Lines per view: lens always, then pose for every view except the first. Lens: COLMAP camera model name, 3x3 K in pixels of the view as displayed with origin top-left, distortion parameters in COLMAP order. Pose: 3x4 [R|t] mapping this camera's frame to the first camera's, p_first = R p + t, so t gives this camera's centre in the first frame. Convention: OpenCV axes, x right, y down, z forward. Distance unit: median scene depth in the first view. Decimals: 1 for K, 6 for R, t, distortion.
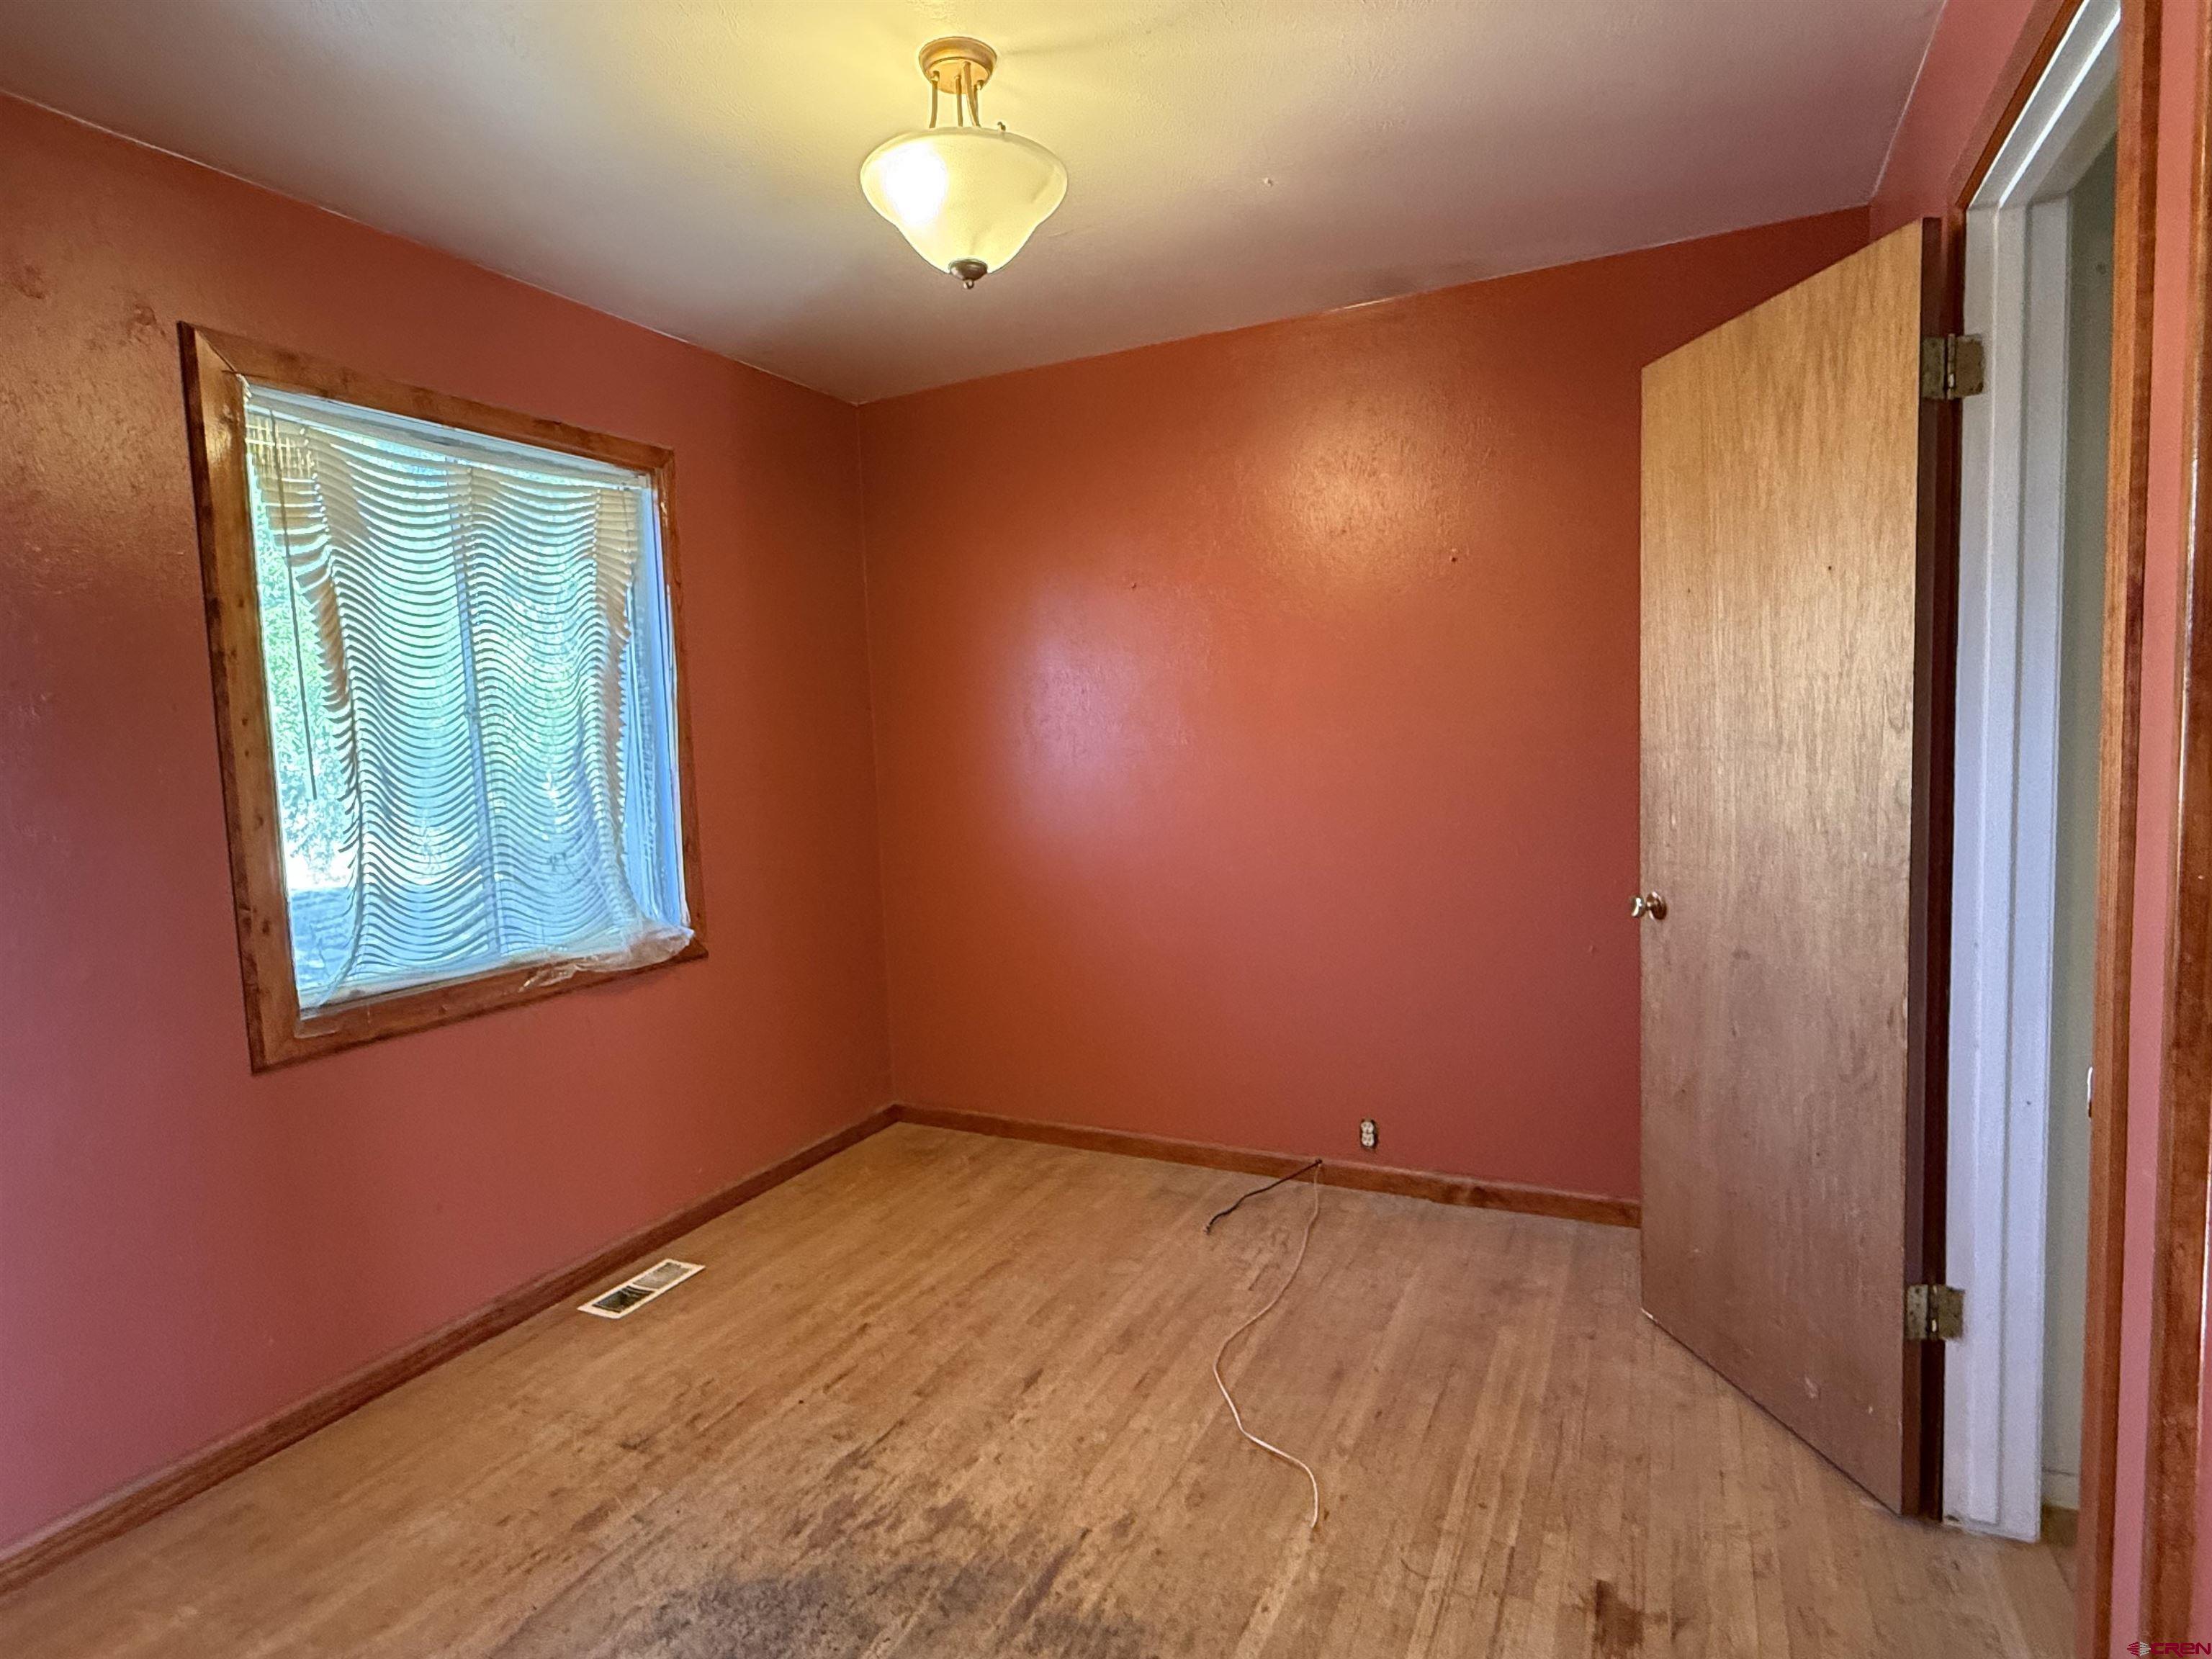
lens RADIAL K [[1164.9, 0, 1111.4], [0, 1164.9, 834.4], [0, 0, 1]] dist [-0.001882, -0.000408]
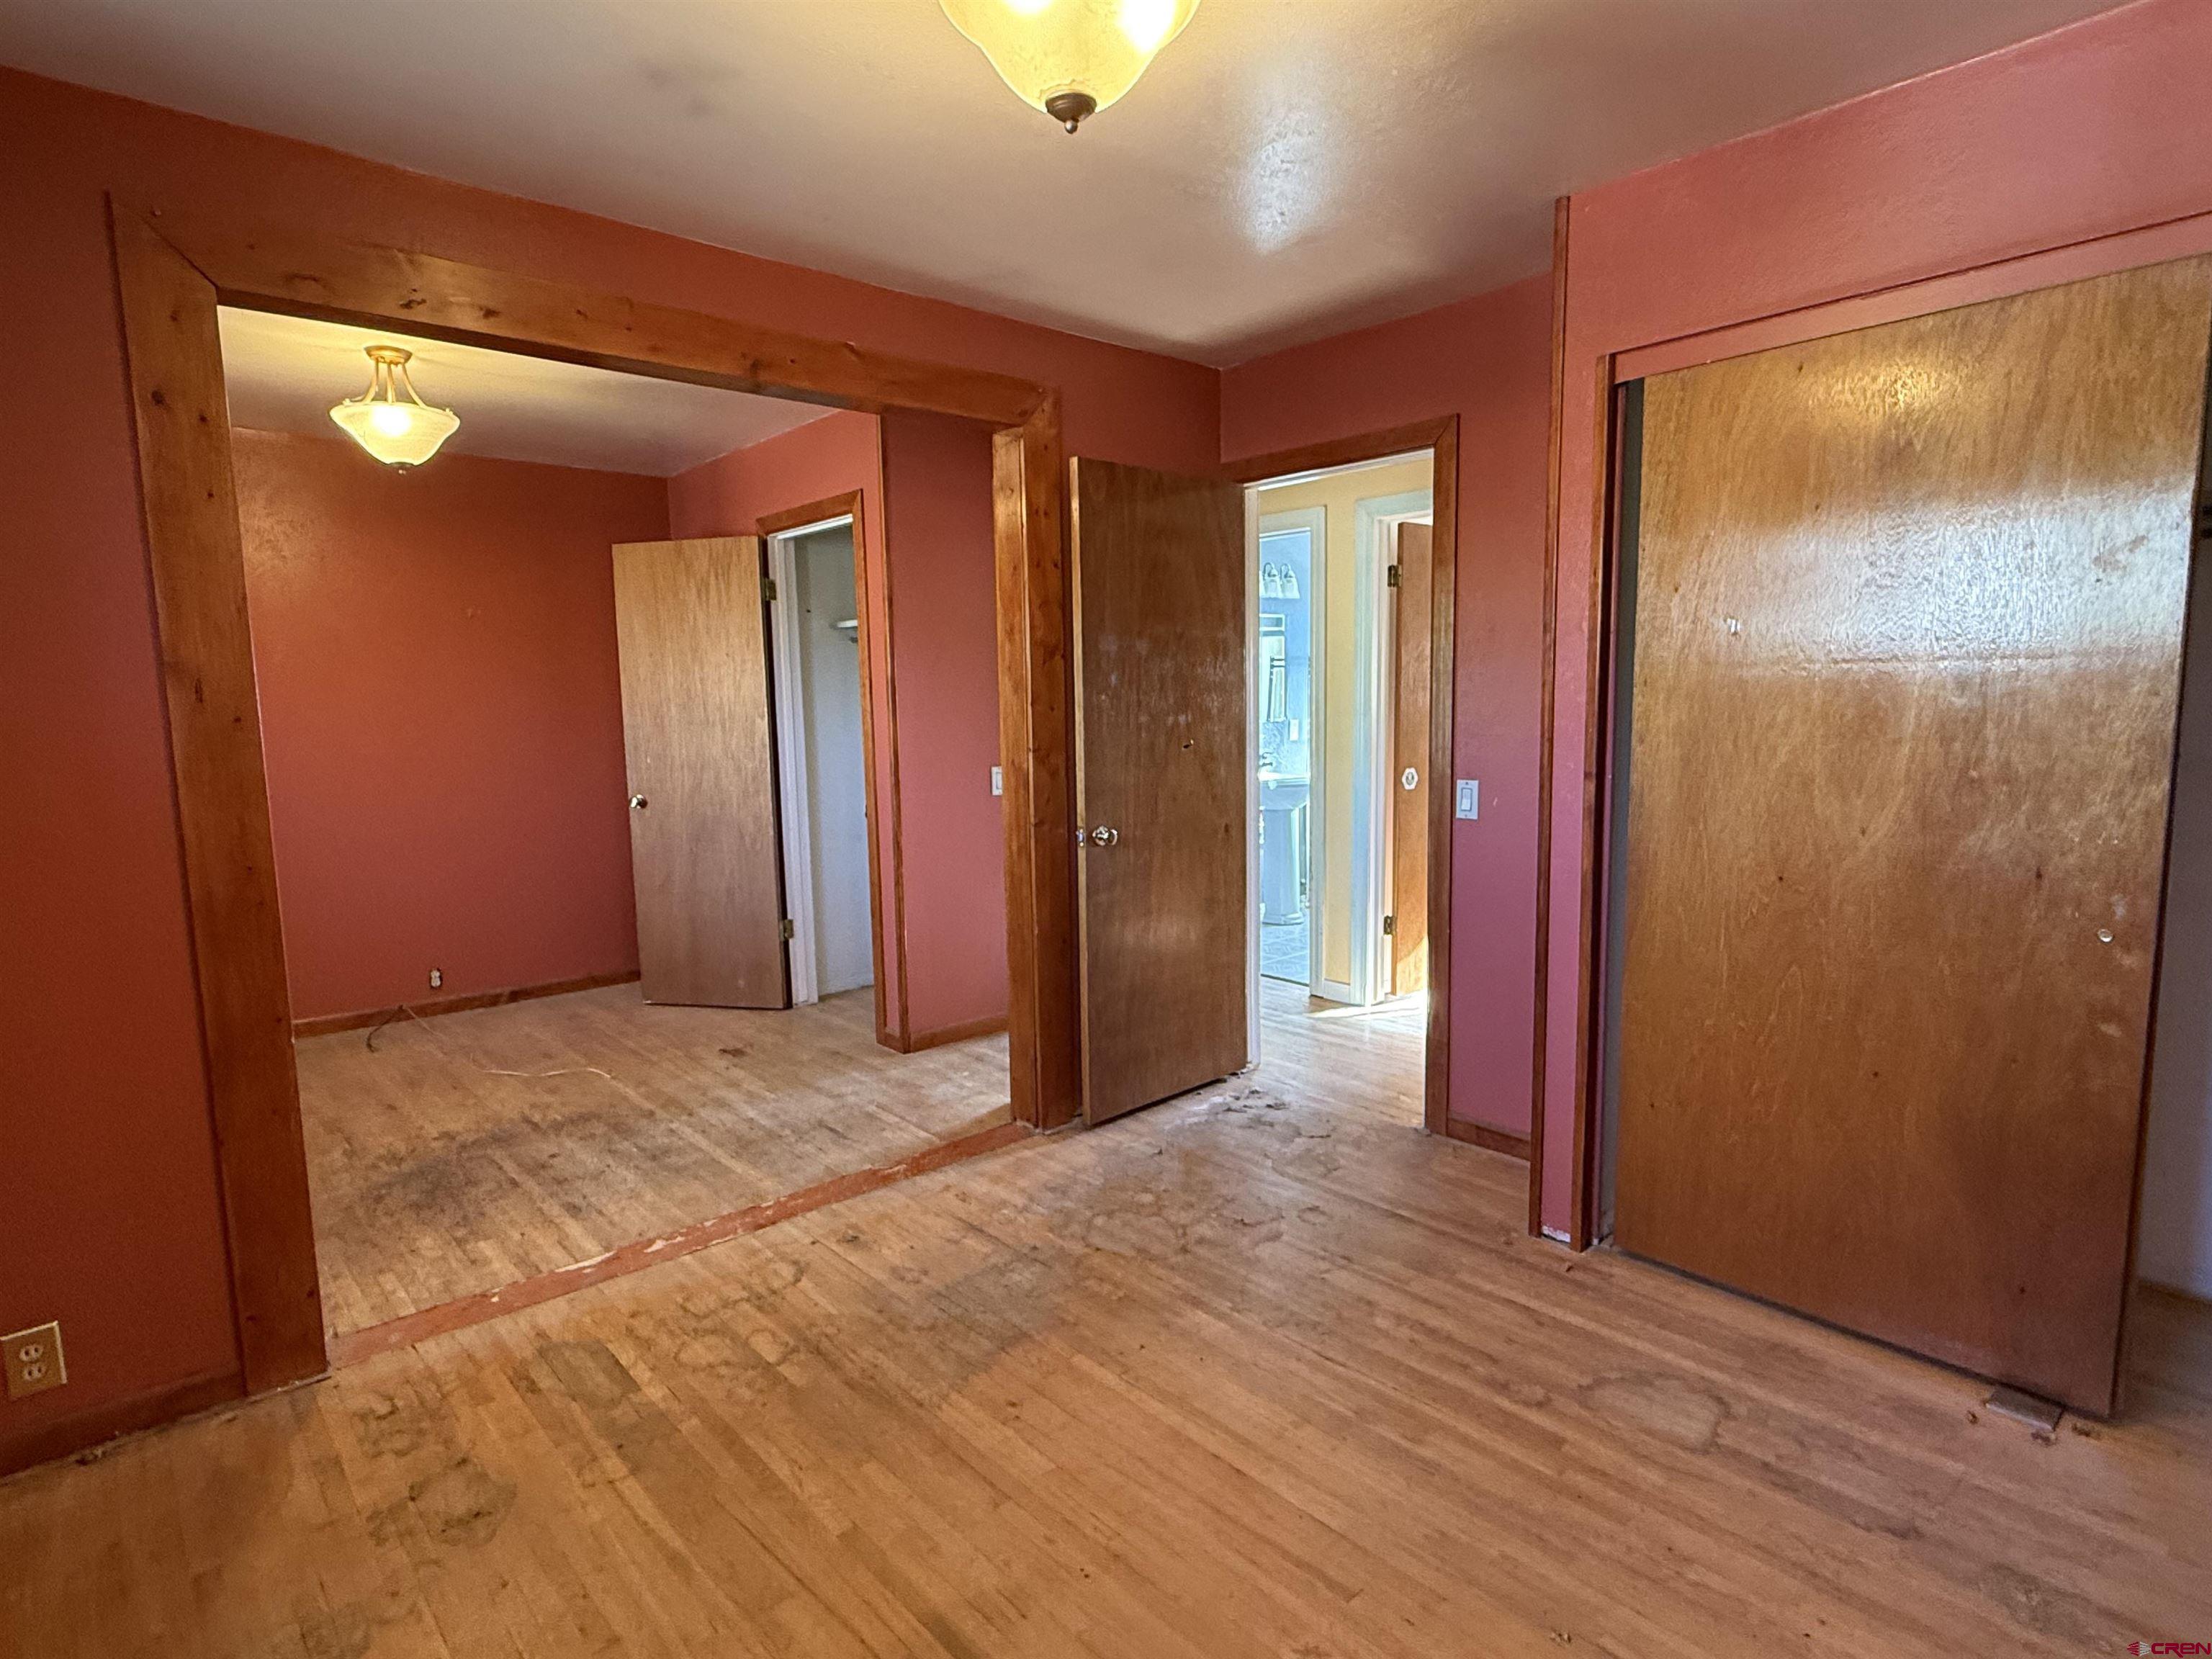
lens RADIAL K [[1164.9, 0, 1111.4], [0, 1164.9, 834.4], [0, 0, 1]] dist [-0.001882, -0.000408]
pose [[0.377469, -0.083290, 0.922269, -1.387191], [0.082312, 0.995022, 0.056172, 0.086818], [-0.922357, 0.054711, 0.382445, -0.704228]]
